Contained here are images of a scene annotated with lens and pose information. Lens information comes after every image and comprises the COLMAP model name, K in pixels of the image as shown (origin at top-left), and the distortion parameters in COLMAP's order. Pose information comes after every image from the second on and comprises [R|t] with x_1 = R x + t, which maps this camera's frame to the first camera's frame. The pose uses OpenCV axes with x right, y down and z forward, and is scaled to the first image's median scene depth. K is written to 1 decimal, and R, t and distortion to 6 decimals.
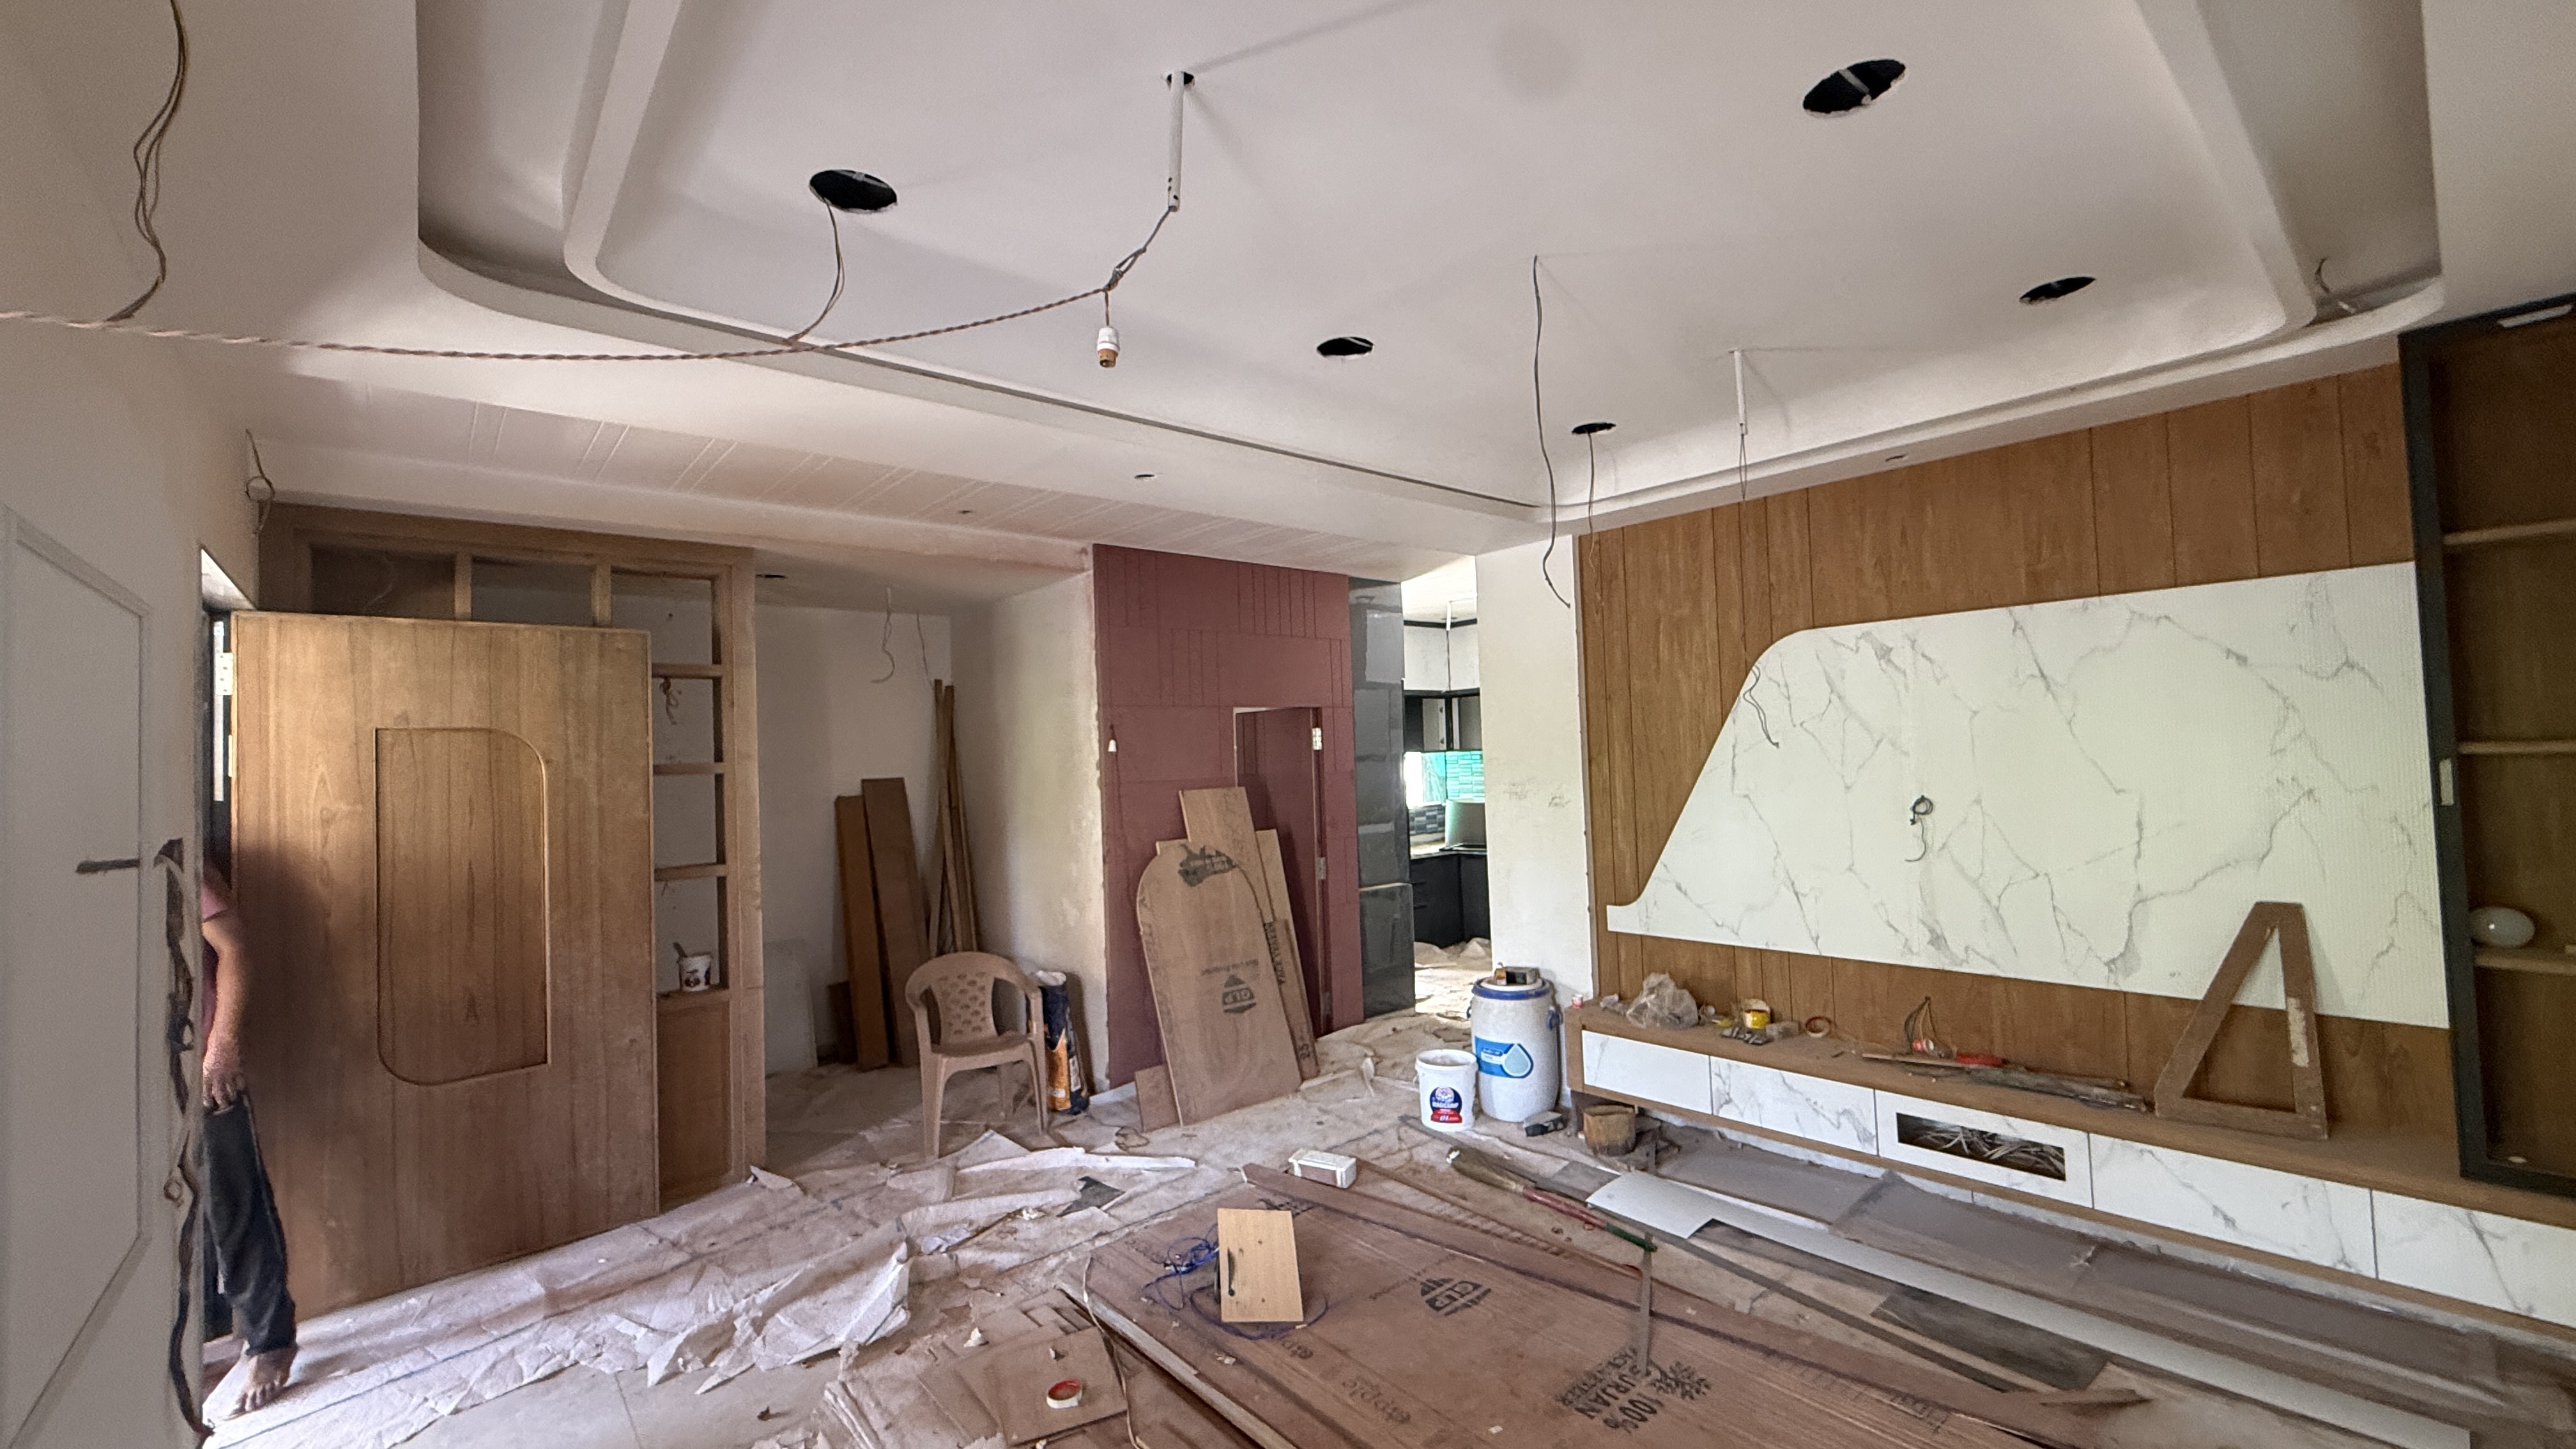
lens RADIAL K [[1053.3, 0, 1279.9], [0, 1053.3, 732.8], [0, 0, 1]] dist [-0.001498, -0.000135]
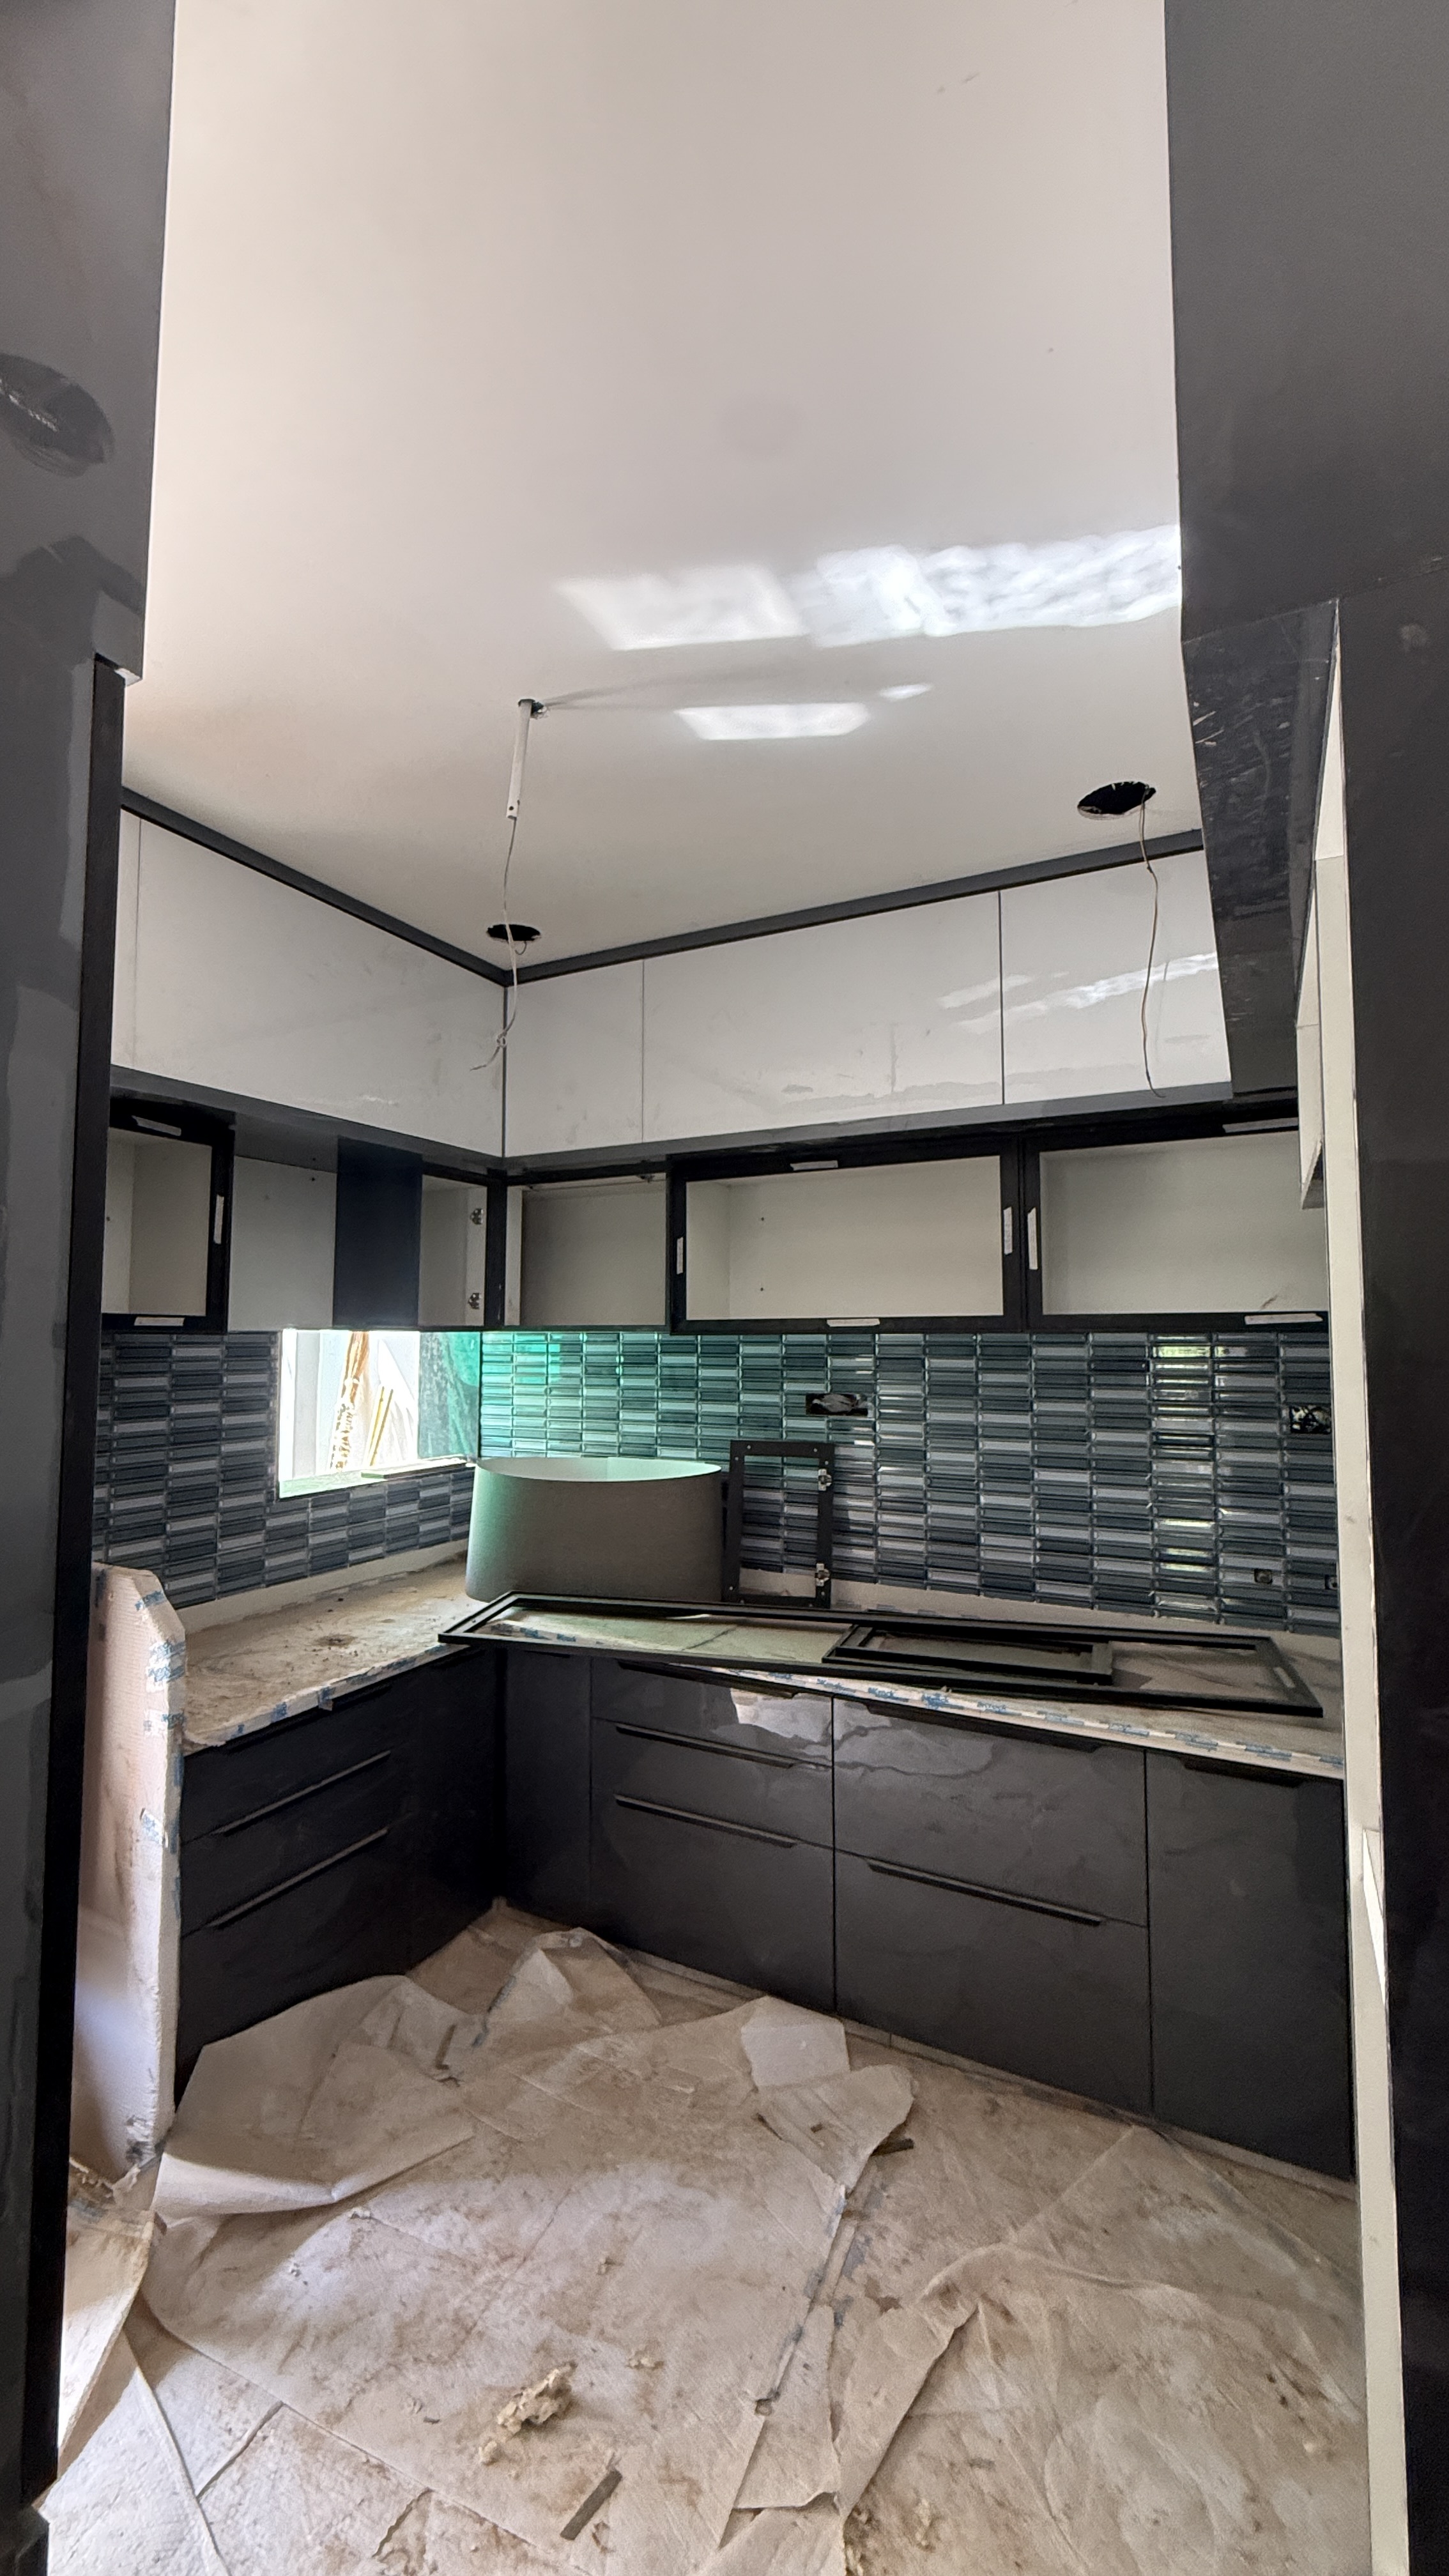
lens RADIAL K [[1053.3, 0, 740.9], [0, 1053.3, 1309.4], [0, 0, 1]] dist [-0.001498, -0.000135]
pose [[0.918424, 0.050040, 0.392421, 0.220366], [-0.042714, 0.998712, -0.027382, 0.039630], [-0.393285, 0.008386, 0.919378, 1.440468]]
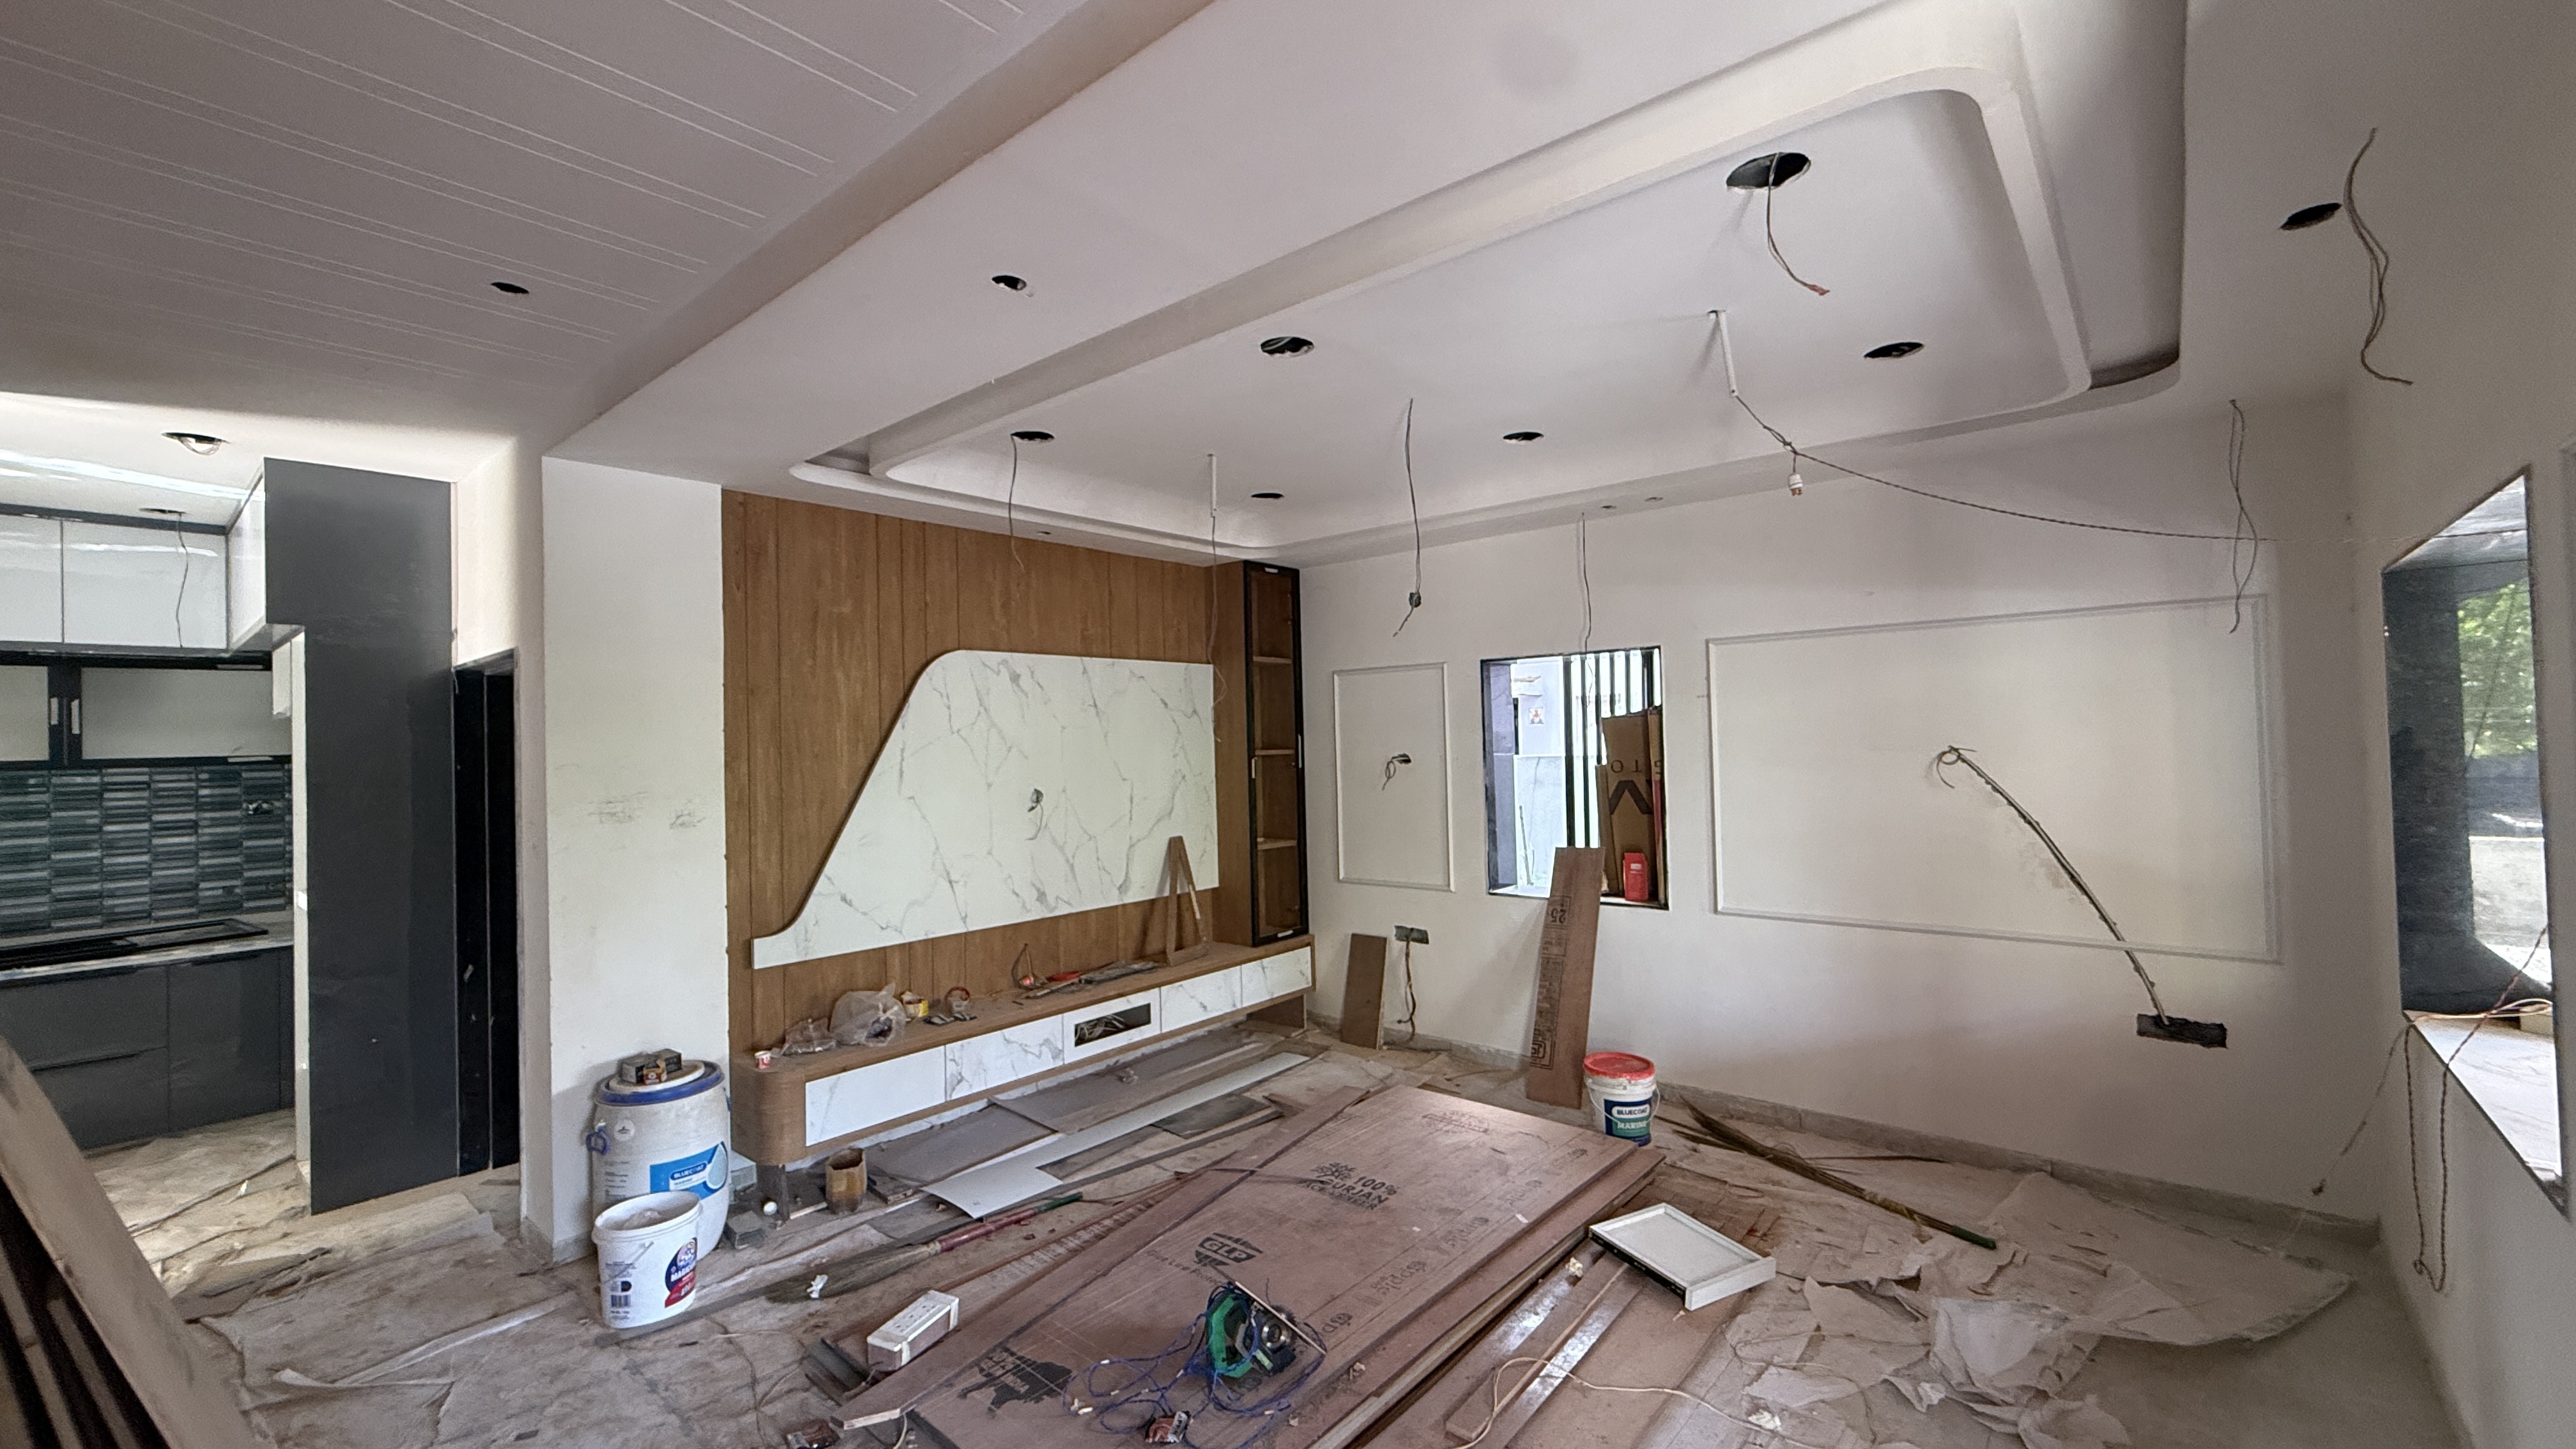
lens RADIAL K [[1053.3, 0, 1284.4], [0, 1053.3, 734.1], [0, 0, 1]] dist [-0.001498, -0.000135]
pose [[-0.184849, 0.045184, 0.981728, -0.714044], [0.006257, 0.998976, -0.044800, 0.049419], [-0.982747, -0.002138, -0.184942, 0.893298]]
